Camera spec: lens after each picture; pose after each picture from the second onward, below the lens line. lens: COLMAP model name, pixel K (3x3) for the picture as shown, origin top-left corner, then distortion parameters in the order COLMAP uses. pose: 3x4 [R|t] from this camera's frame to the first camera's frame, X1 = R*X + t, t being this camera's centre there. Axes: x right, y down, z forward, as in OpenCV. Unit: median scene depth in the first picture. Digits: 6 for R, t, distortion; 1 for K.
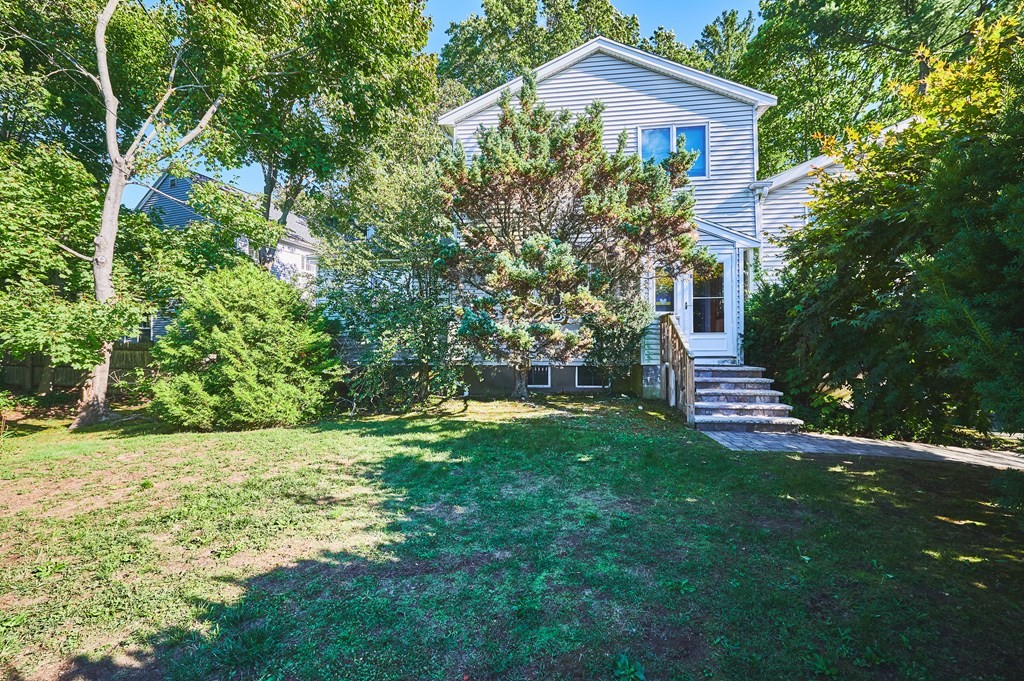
lens RADIAL K [[400.4, 0, 511.6], [0, 400.4, 341.5], [0, 0, 1]] dist [0.001797, -0.000500]
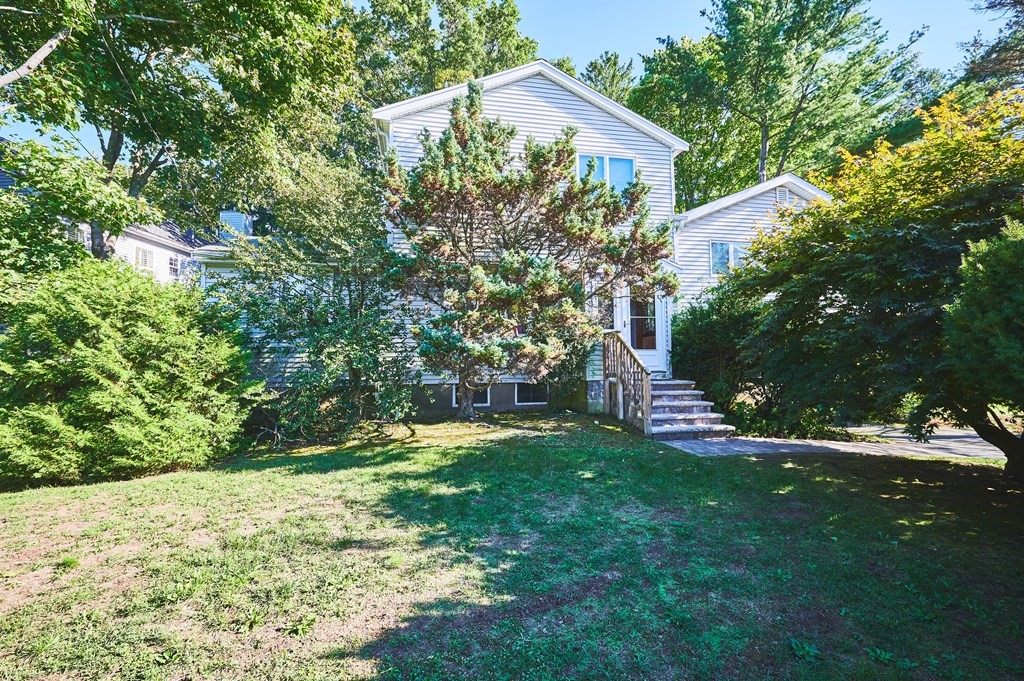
lens RADIAL K [[426.2, 0, 511.9], [0, 426.2, 338.9], [0, 0, 1]] dist [-0.002974, -0.000606]
pose [[0.953792, 0.010254, 0.300294, -0.227056], [0.002427, 0.999122, -0.041824, -0.003580], [-0.300459, 0.040620, 0.952929, 0.017815]]
